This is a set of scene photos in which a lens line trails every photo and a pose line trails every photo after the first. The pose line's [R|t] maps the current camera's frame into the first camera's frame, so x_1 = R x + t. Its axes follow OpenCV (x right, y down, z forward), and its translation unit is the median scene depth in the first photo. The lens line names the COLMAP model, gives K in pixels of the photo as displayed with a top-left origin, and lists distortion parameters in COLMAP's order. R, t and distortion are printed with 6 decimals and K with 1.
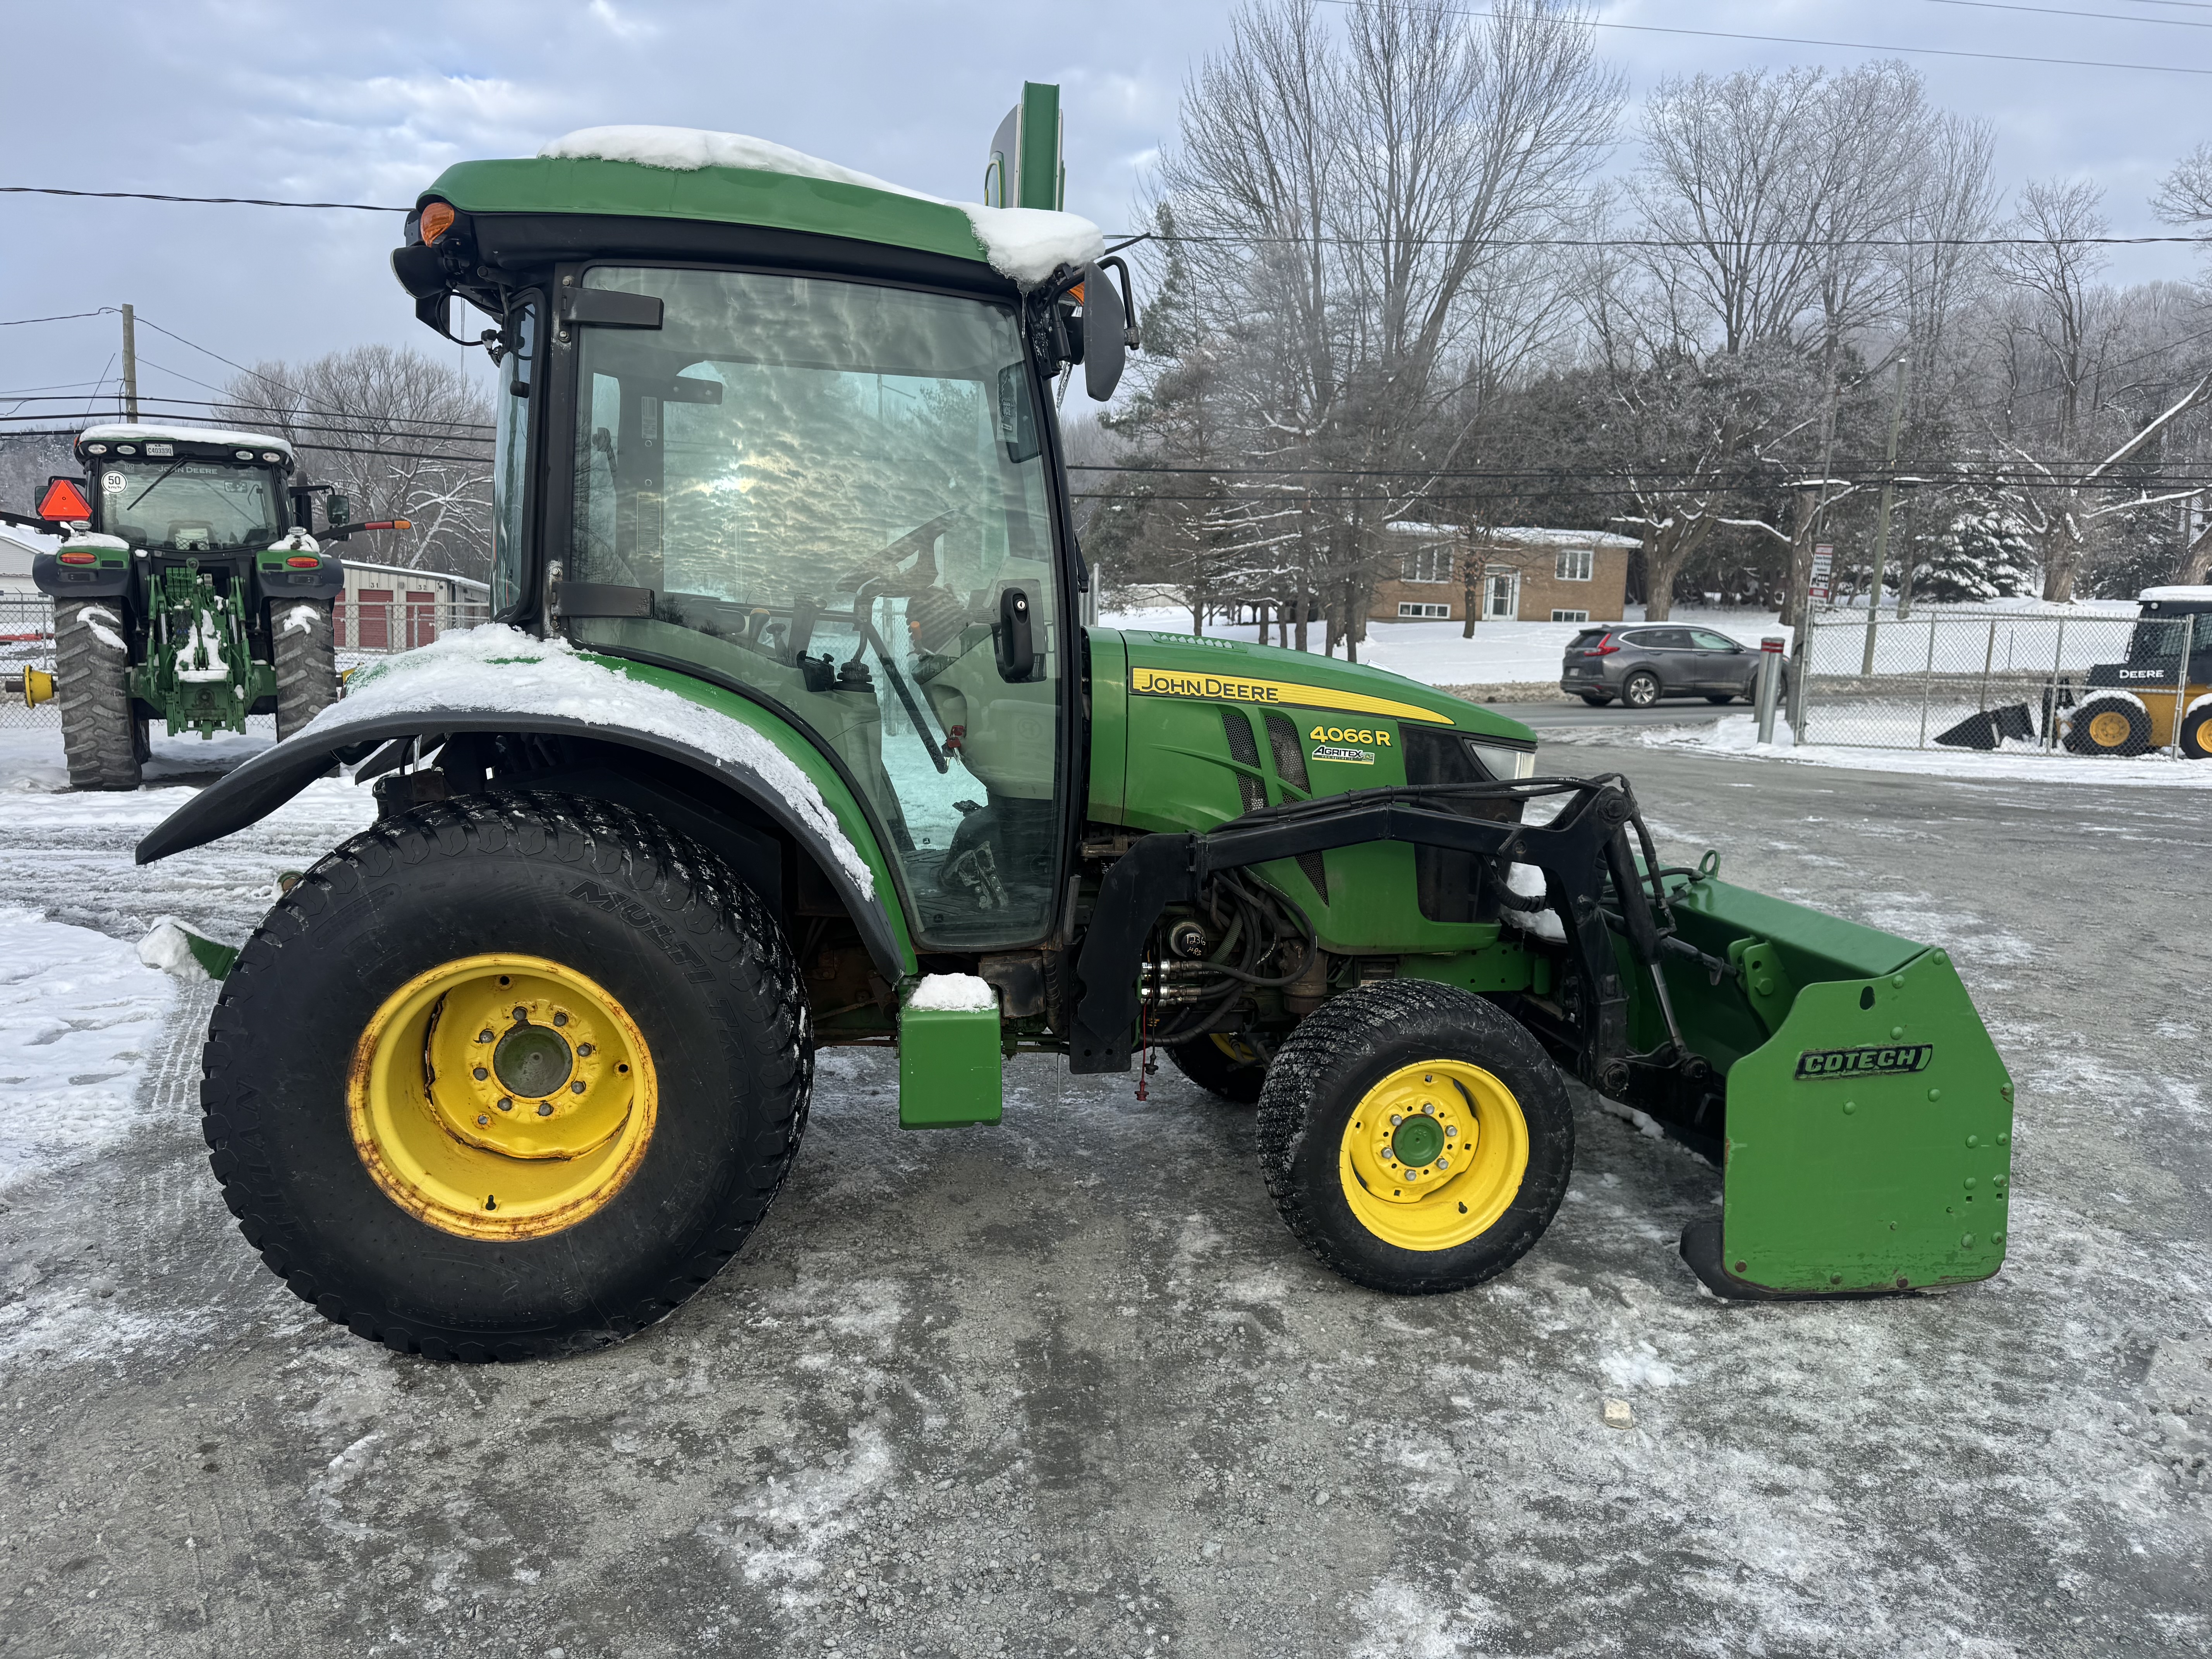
lens RADIAL K [[1495.0, 0, 1144.6], [0, 1495.0, 834.2], [0, 0, 1]] dist [0.090066, -0.118310]
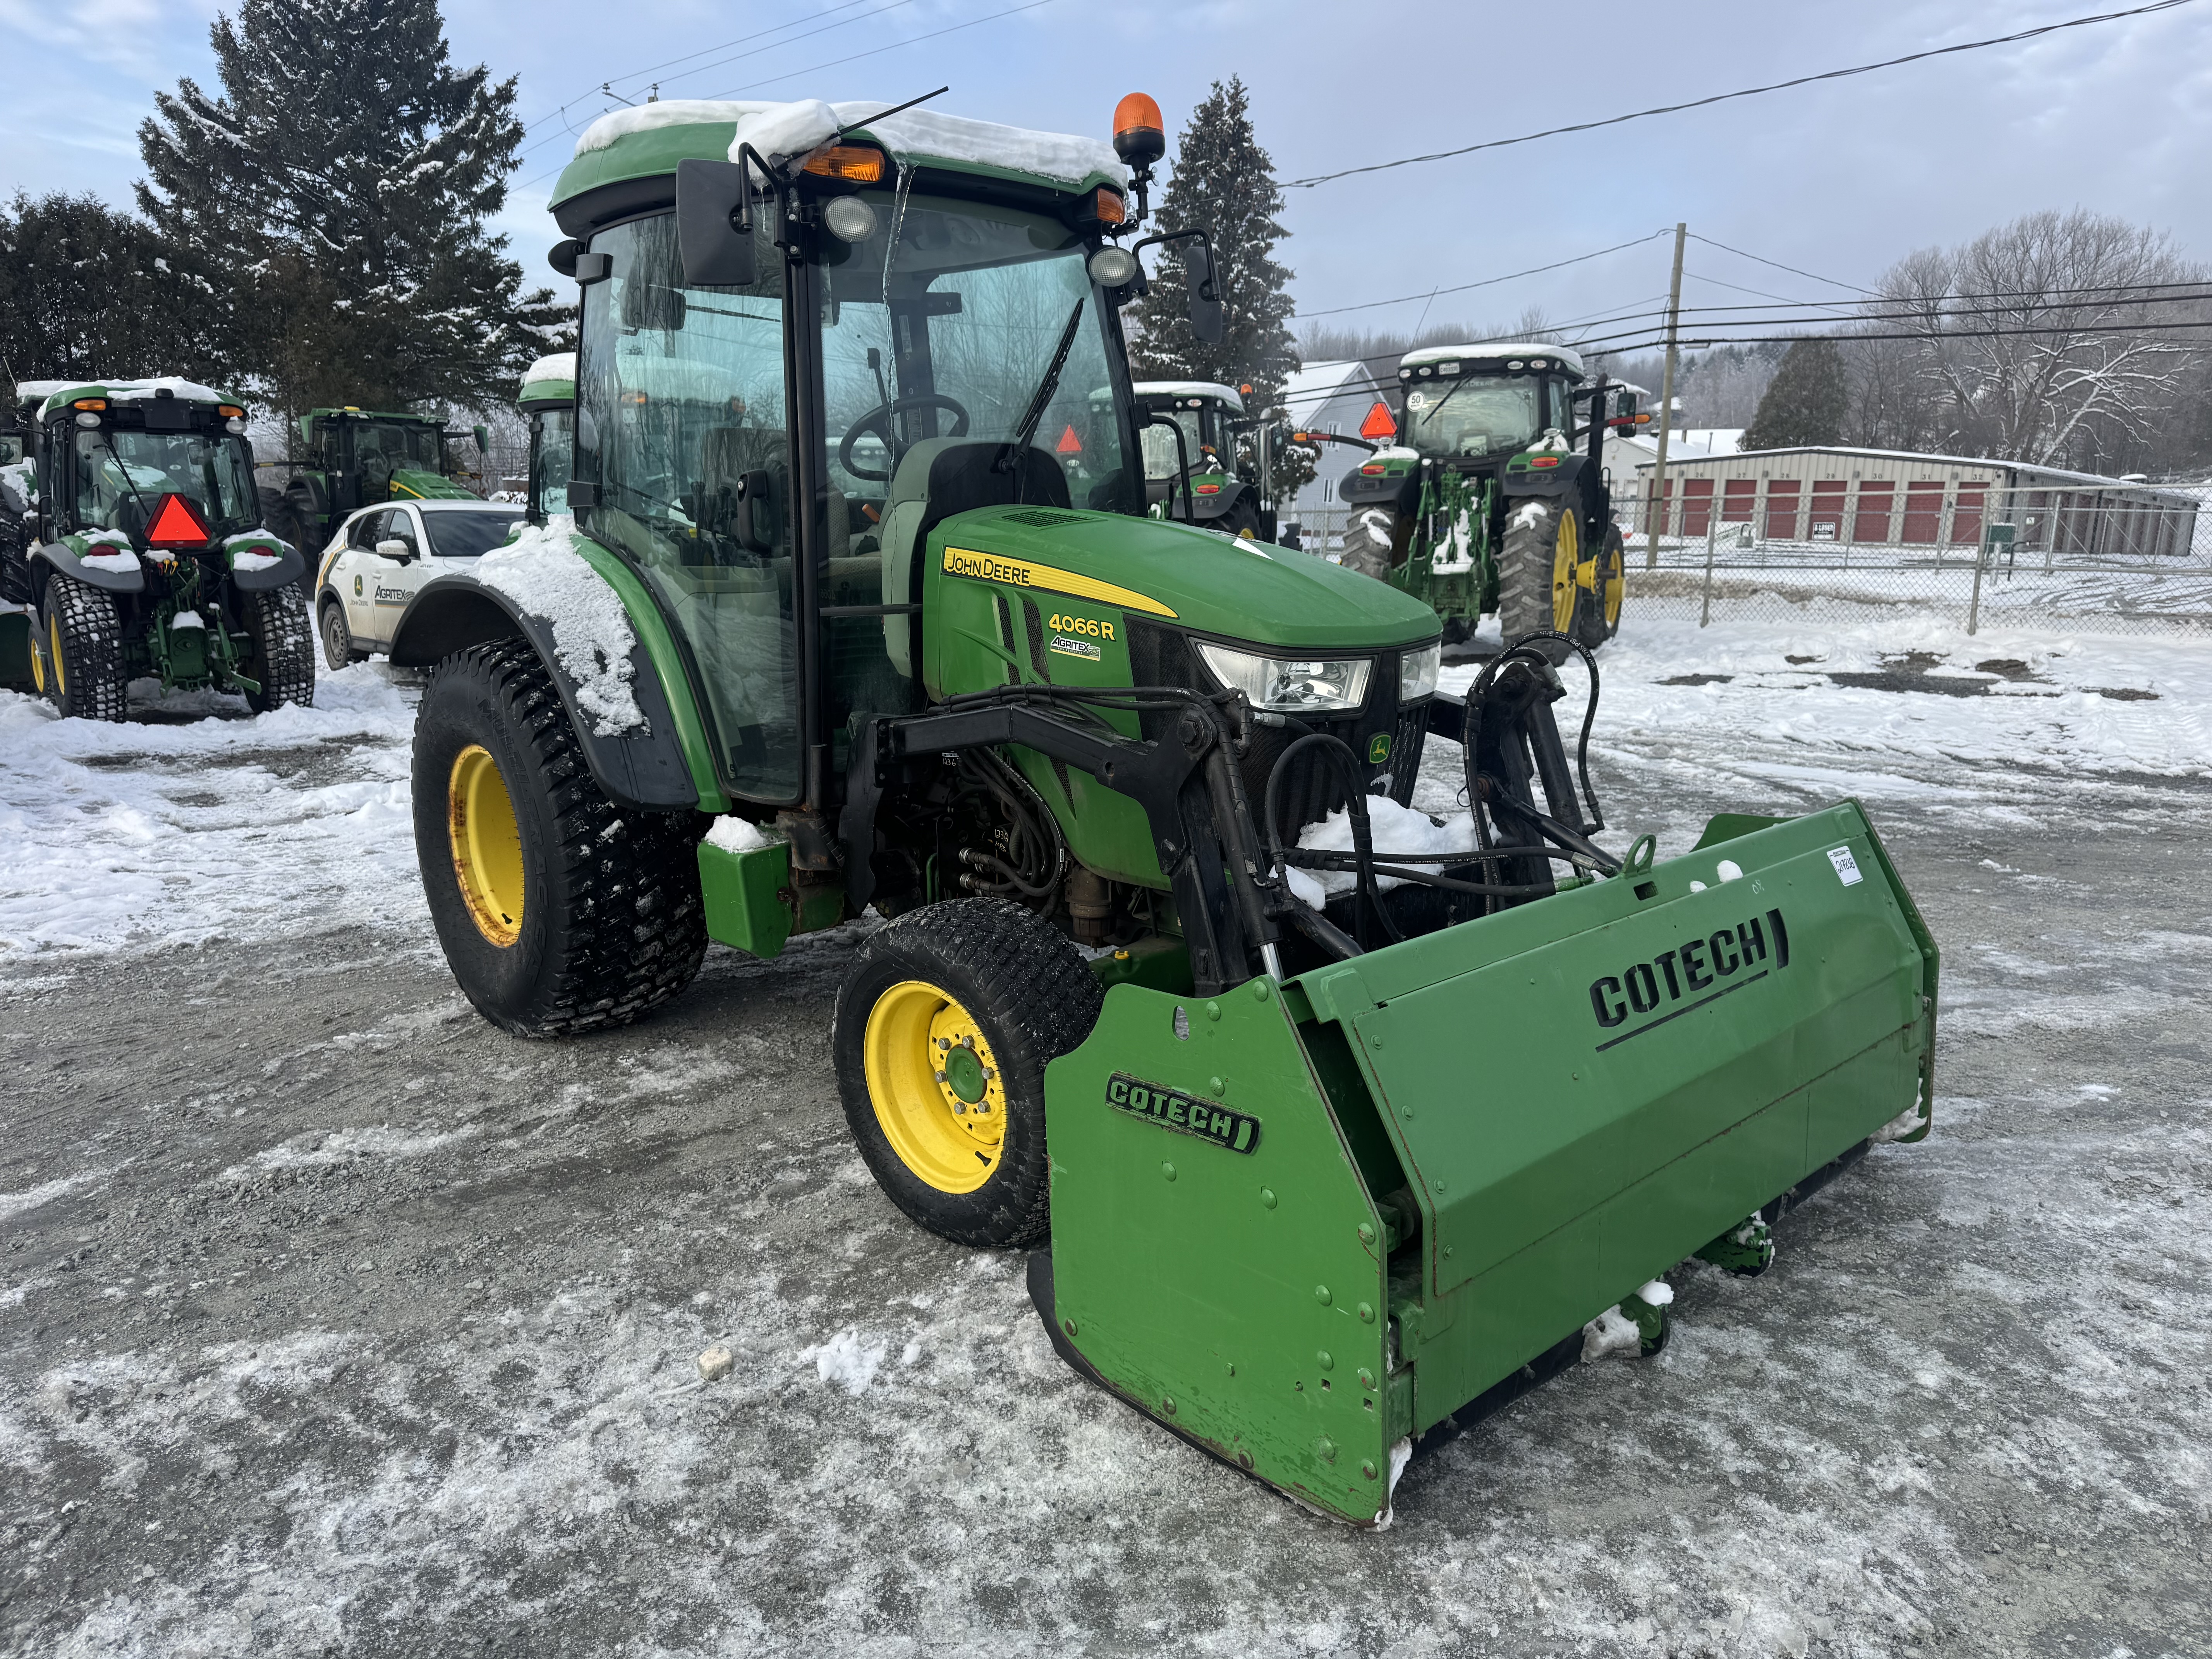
lens RADIAL K [[1518.8, 0, 1100.3], [0, 1518.8, 847.4], [0, 0, 1]] dist [0.131123, -0.211952]
pose [[0.571231, 0.150275, -0.806915, 0.891156], [-0.091126, 0.988630, 0.119607, -0.045454], [0.815715, 0.005208, 0.578431, 0.502200]]
